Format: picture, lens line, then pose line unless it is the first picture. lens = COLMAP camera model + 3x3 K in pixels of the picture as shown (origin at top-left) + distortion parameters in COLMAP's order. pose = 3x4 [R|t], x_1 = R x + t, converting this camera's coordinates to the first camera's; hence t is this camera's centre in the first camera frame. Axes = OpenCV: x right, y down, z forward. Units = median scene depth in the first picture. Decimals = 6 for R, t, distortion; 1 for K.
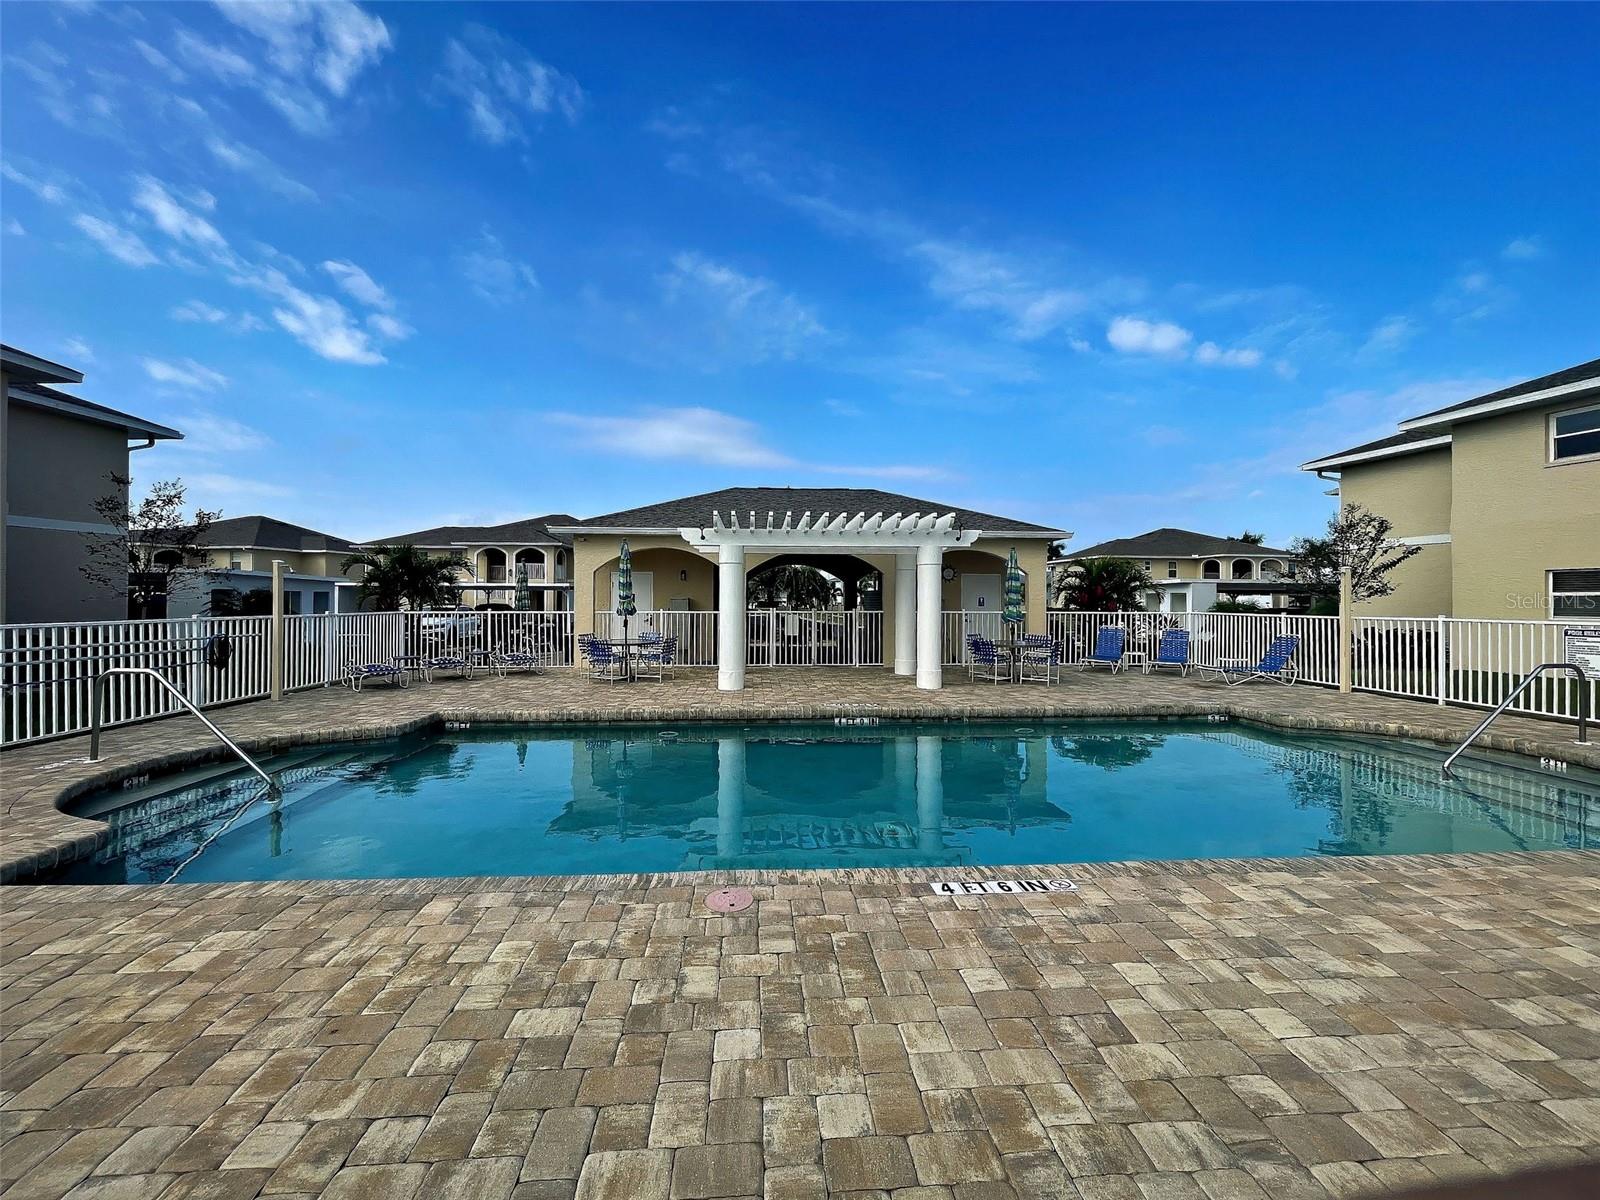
lens RADIAL K [[668.3, 0, 802.9], [0, 668.3, 665.8], [0, 0, 1]] dist [-0.000767, -0.000342]
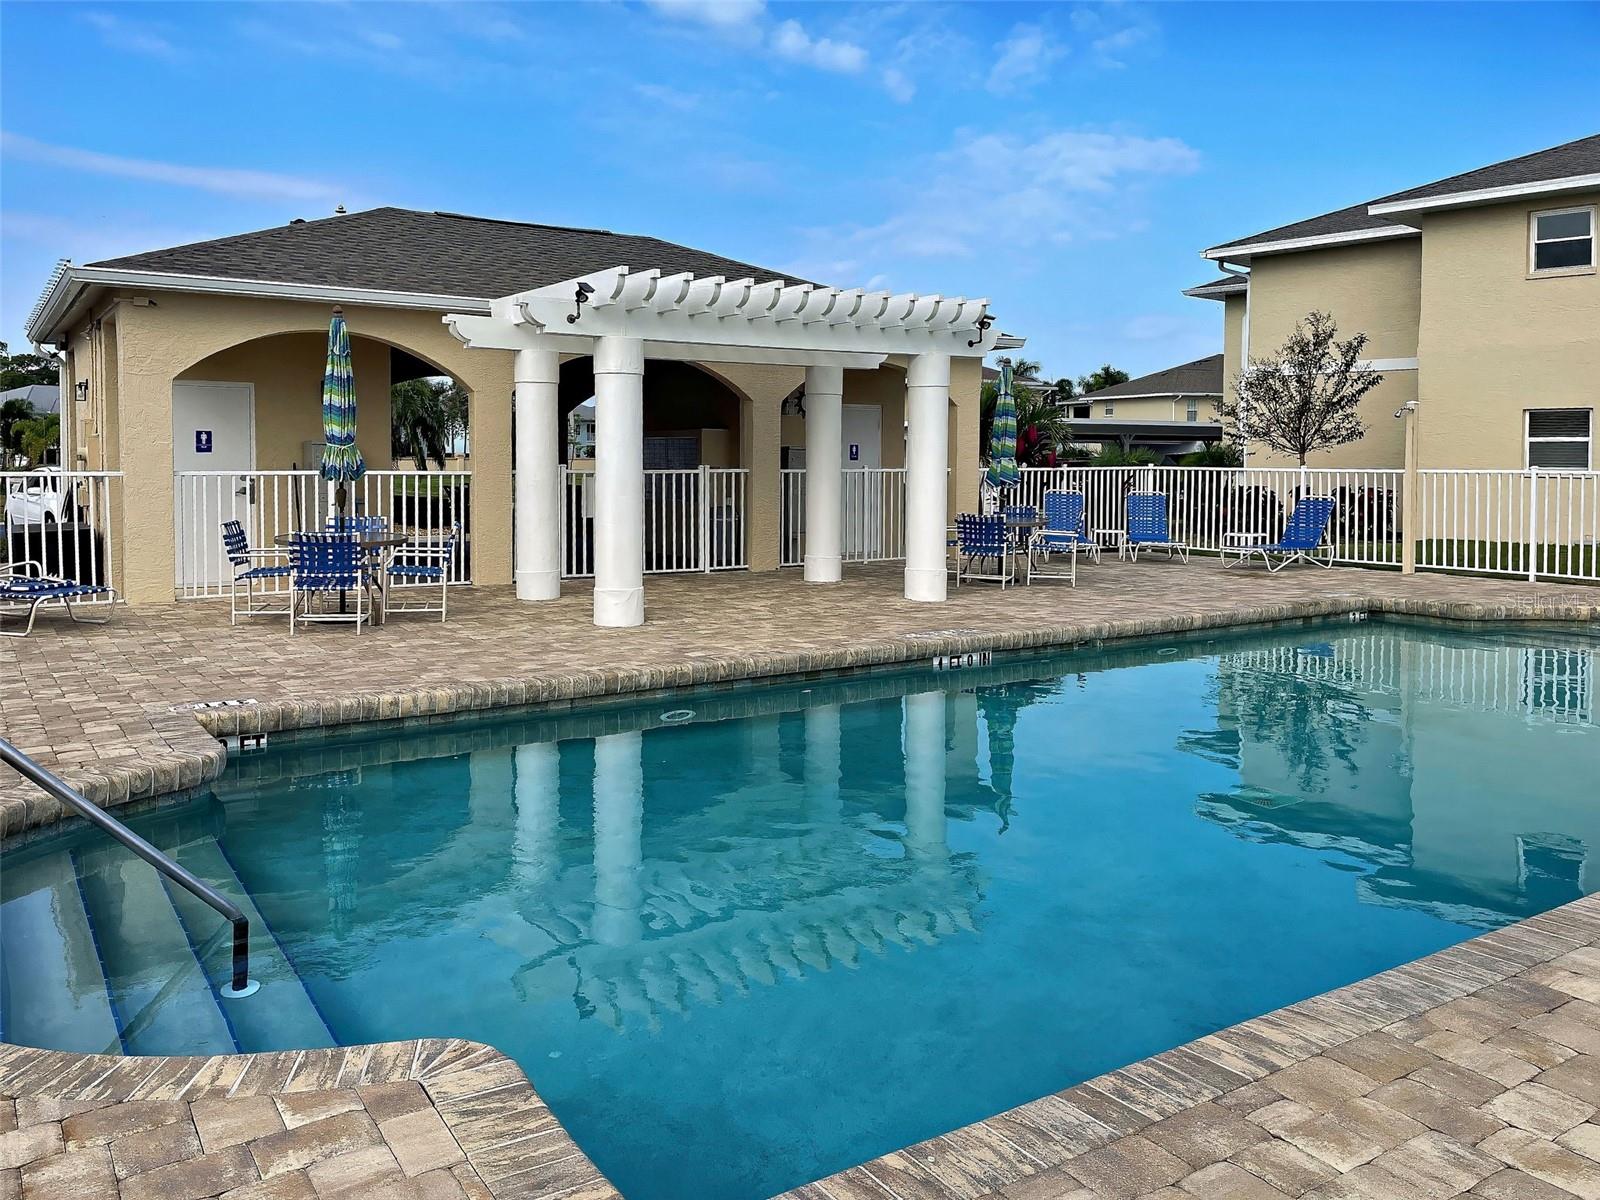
lens RADIAL K [[1257.3, 0, 766.0], [0, 1257.3, 605.7], [0, 0, 1]] dist [0.093995, -0.117168]
pose [[0.873105, -0.058549, 0.484004, -0.427232], [0.046843, 0.998244, 0.036253, -0.007516], [-0.485277, -0.008981, 0.874315, 0.103782]]
